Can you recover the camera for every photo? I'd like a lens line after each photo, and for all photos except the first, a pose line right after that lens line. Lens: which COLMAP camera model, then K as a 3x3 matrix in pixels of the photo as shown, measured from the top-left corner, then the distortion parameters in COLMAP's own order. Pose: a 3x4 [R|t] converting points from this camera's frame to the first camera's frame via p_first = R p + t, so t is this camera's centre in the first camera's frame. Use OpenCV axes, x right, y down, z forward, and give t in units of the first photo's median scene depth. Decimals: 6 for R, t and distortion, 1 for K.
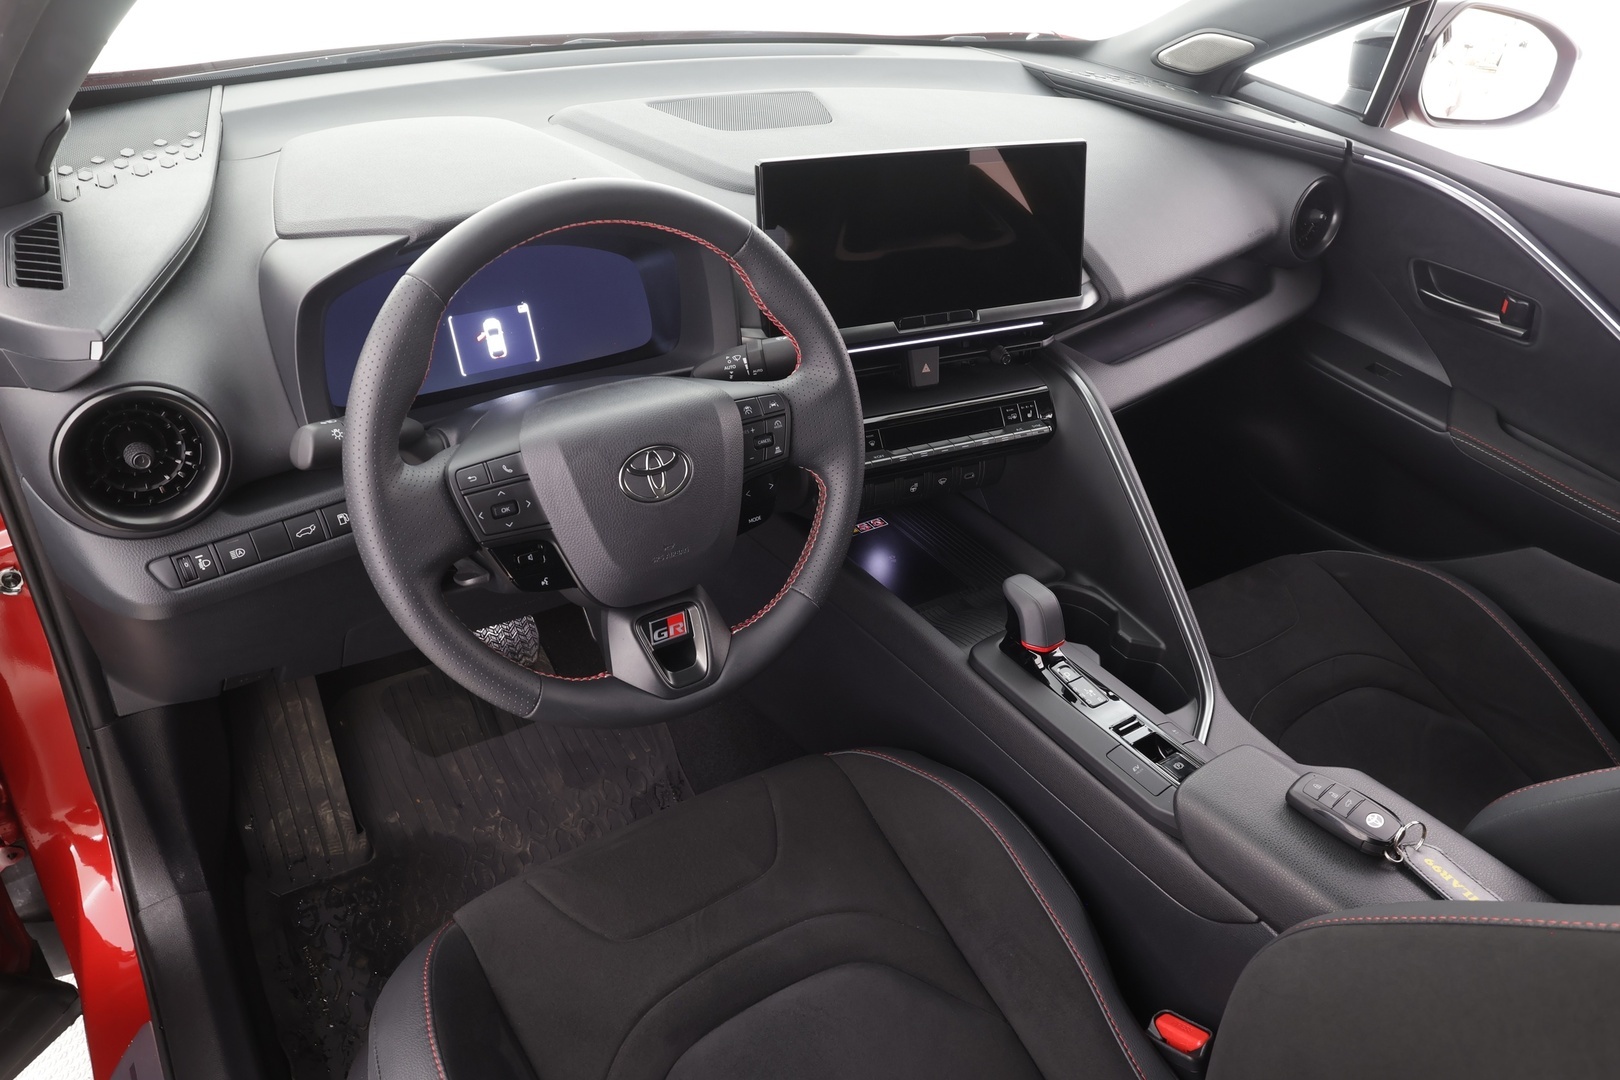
lens RADIAL K [[1107.0, 0, 810.0], [0, 1107.0, 540.0], [0, 0, 1]] dist [0.002802, -0.001058]
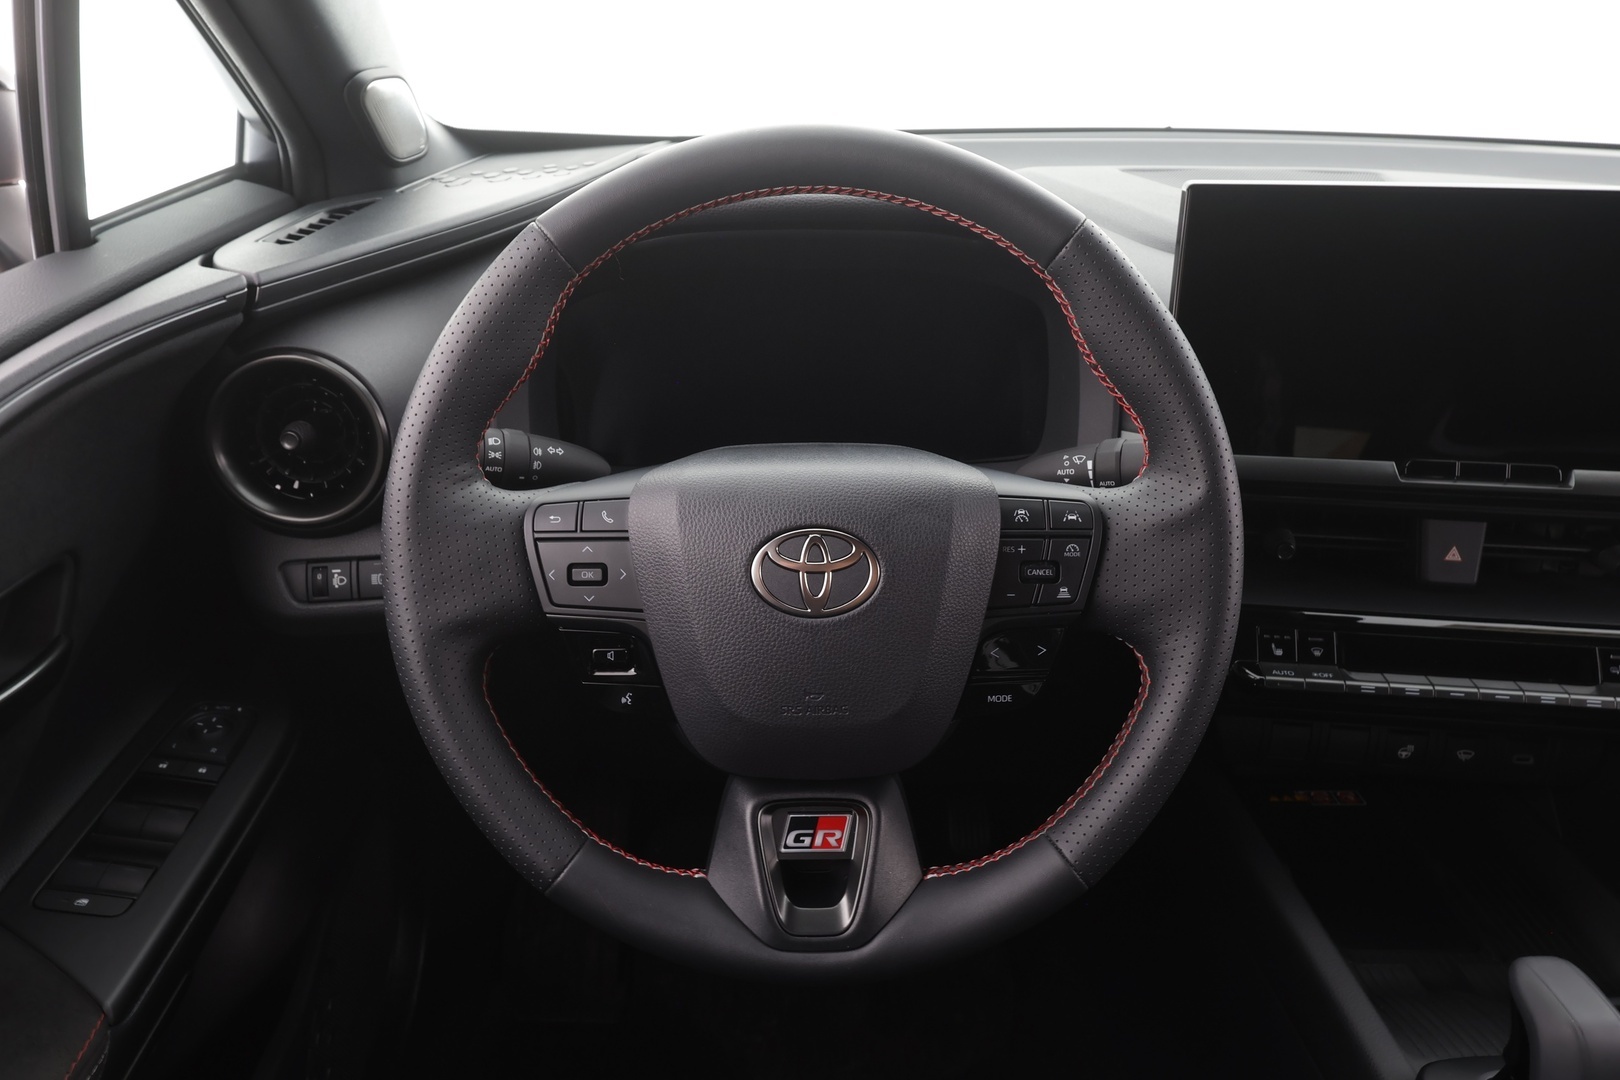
lens RADIAL K [[1107.0, 0, 810.0], [0, 1107.0, 540.0], [0, 0, 1]] dist [0.002802, -0.001058]
pose [[0.837590, 0.168505, -0.519663, 0.145052], [-0.262898, 0.958179, -0.113039, -0.005637], [0.478882, 0.231299, 0.846860, 0.391030]]
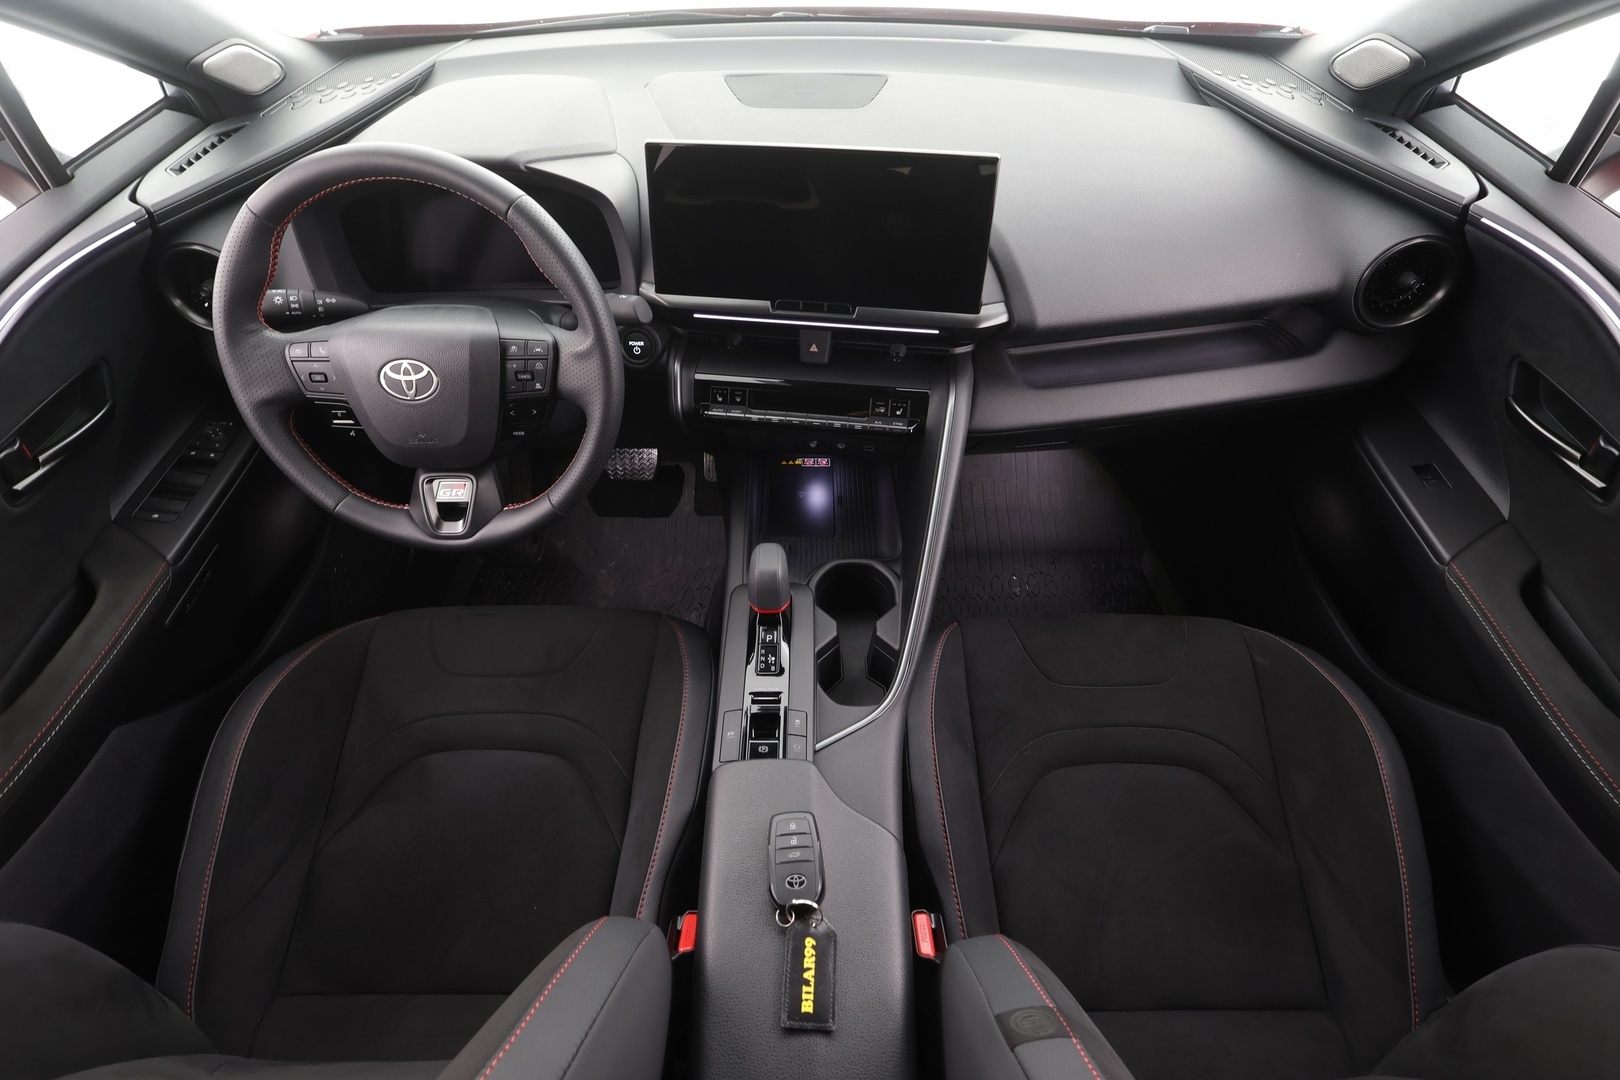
lens RADIAL K [[751.6, 0, 810.0], [0, 751.6, 540.0], [0, 0, 1]] dist [-0.003679, 0.000884]
pose [[0.822739, 0.357036, -0.442296, 0.611090], [-0.262017, 0.928731, 0.262310, -0.204647], [0.504428, -0.099924, 0.857653, 0.365128]]
